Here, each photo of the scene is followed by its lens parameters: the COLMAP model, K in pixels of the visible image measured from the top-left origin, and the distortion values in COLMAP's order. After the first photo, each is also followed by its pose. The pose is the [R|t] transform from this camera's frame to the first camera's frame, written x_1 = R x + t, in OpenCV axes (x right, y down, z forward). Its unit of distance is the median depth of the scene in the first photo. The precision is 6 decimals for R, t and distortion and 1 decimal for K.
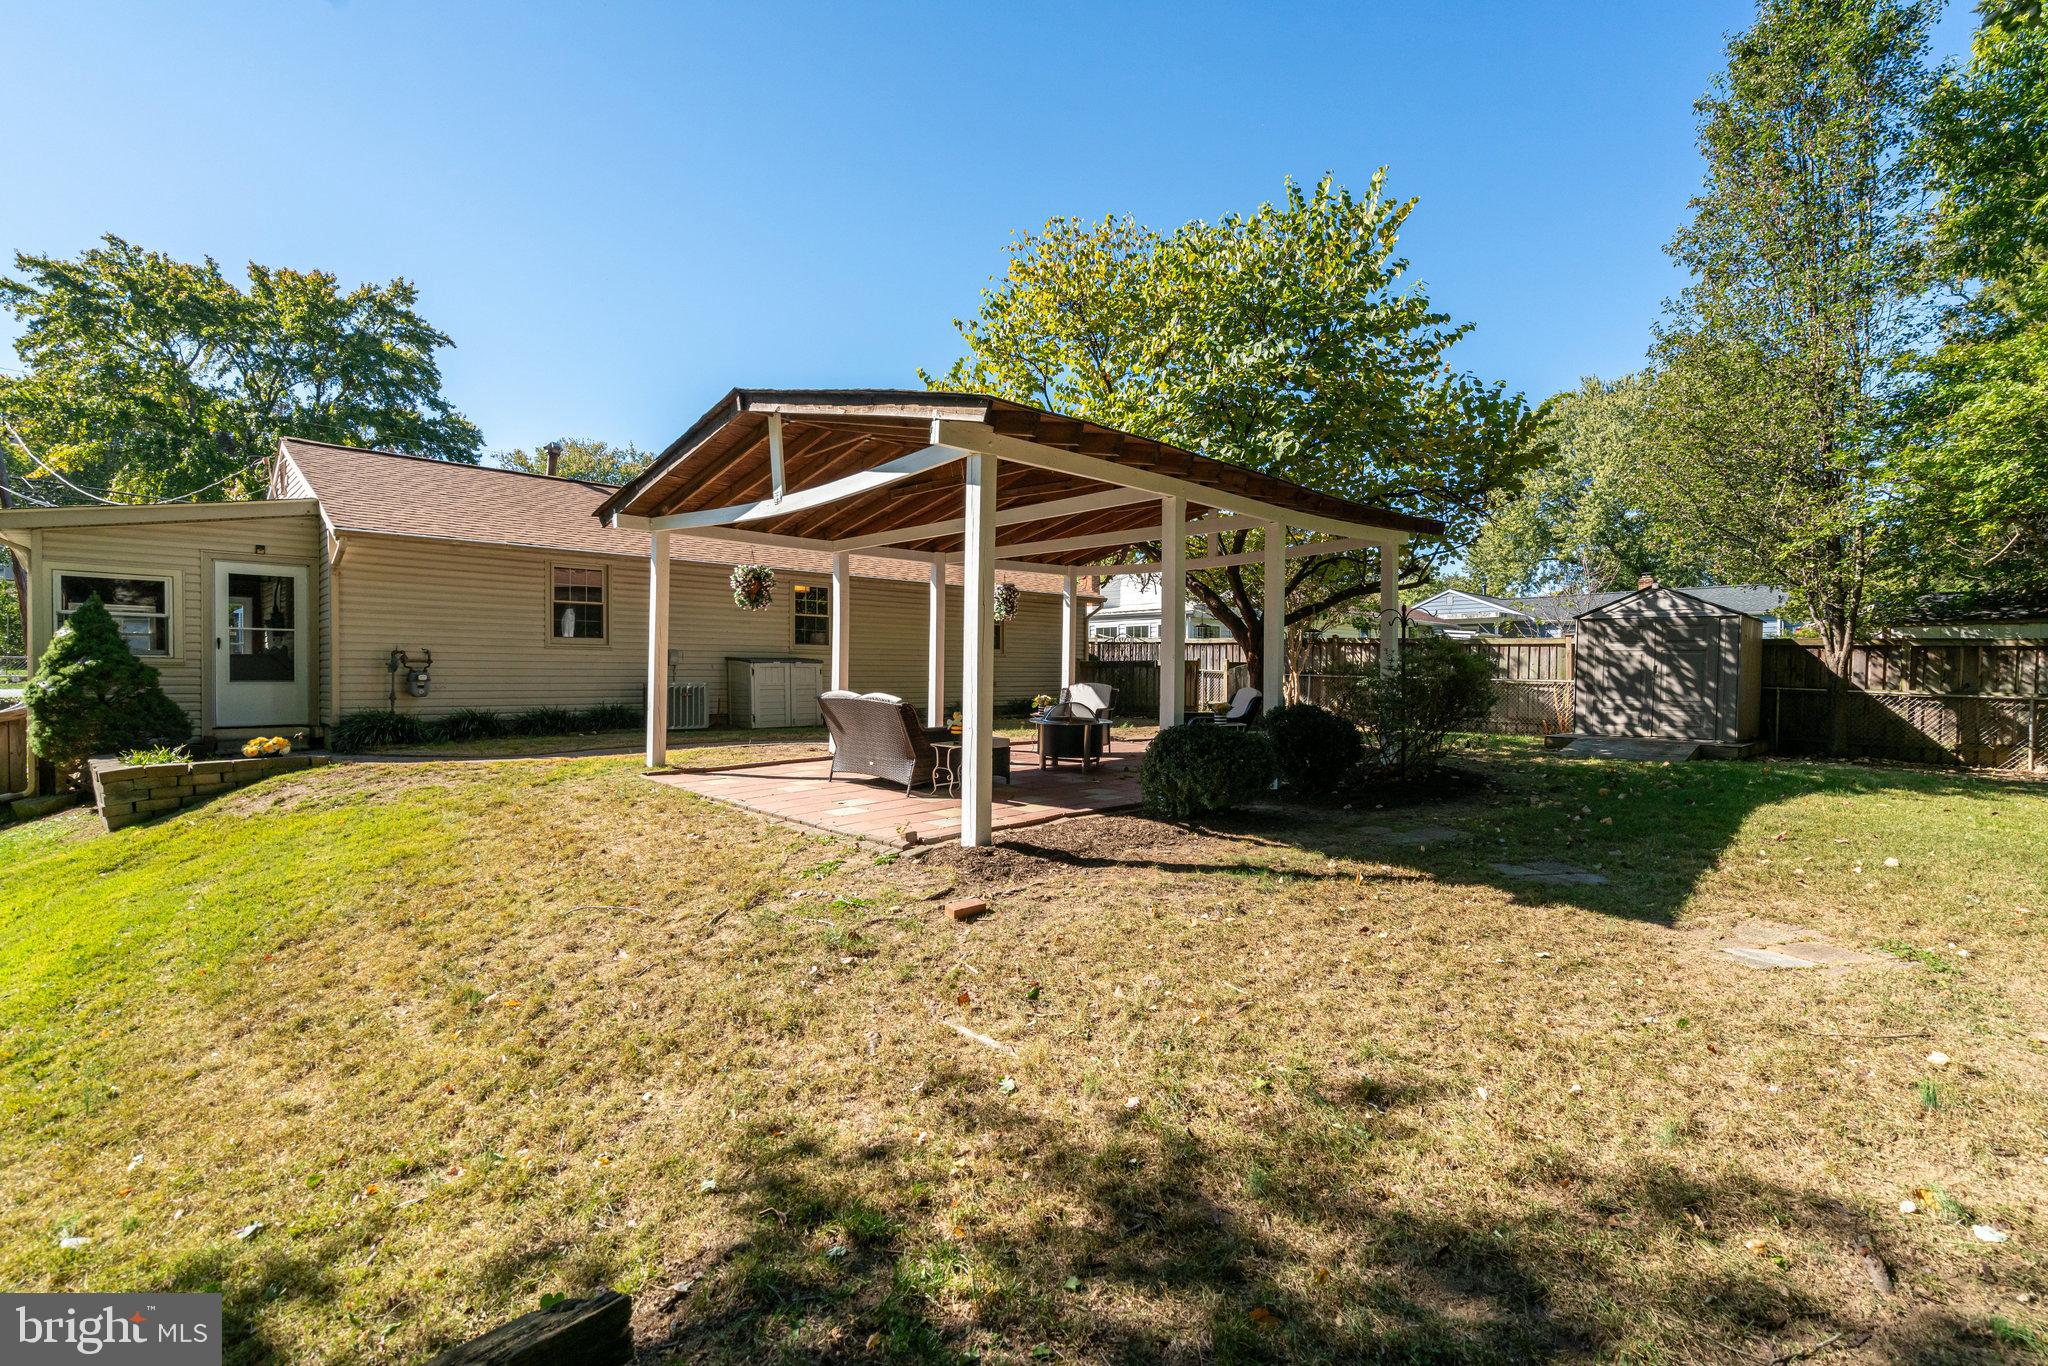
lens RADIAL K [[928.7, 0, 1017.1], [0, 928.7, 686.5], [0, 0, 1]] dist [-0.005919, -0.000676]
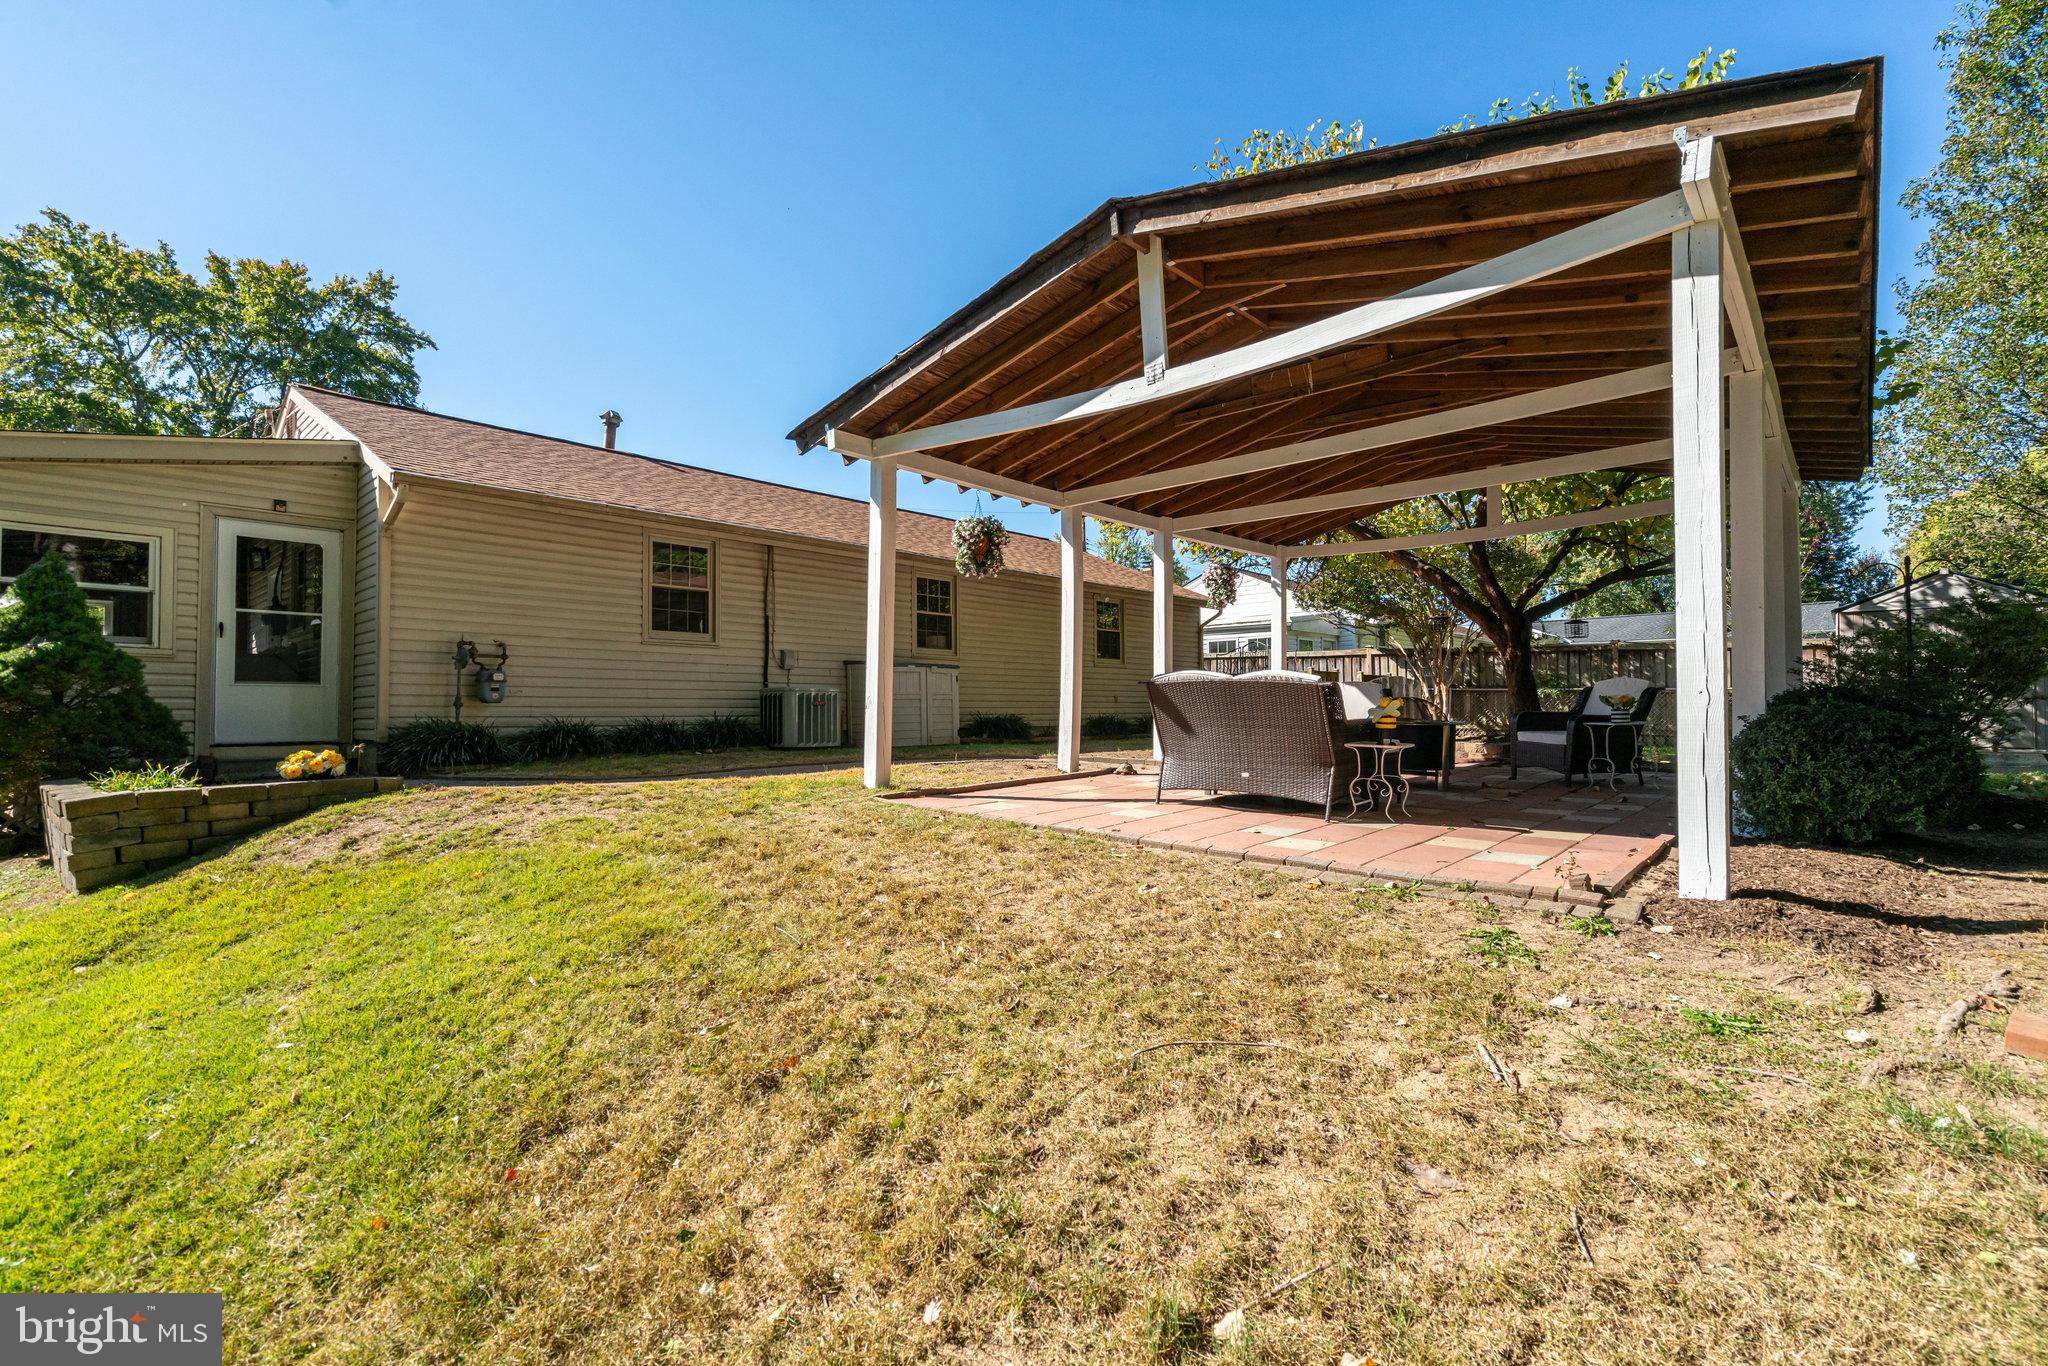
lens RADIAL K [[928.7, 0, 1017.1], [0, 928.7, 686.5], [0, 0, 1]] dist [-0.005919, -0.000676]
pose [[0.998848, -0.005644, 0.047651, -0.209900], [0.007540, 0.999183, -0.039699, 0.025223], [-0.047388, 0.040013, 0.998075, 0.187649]]
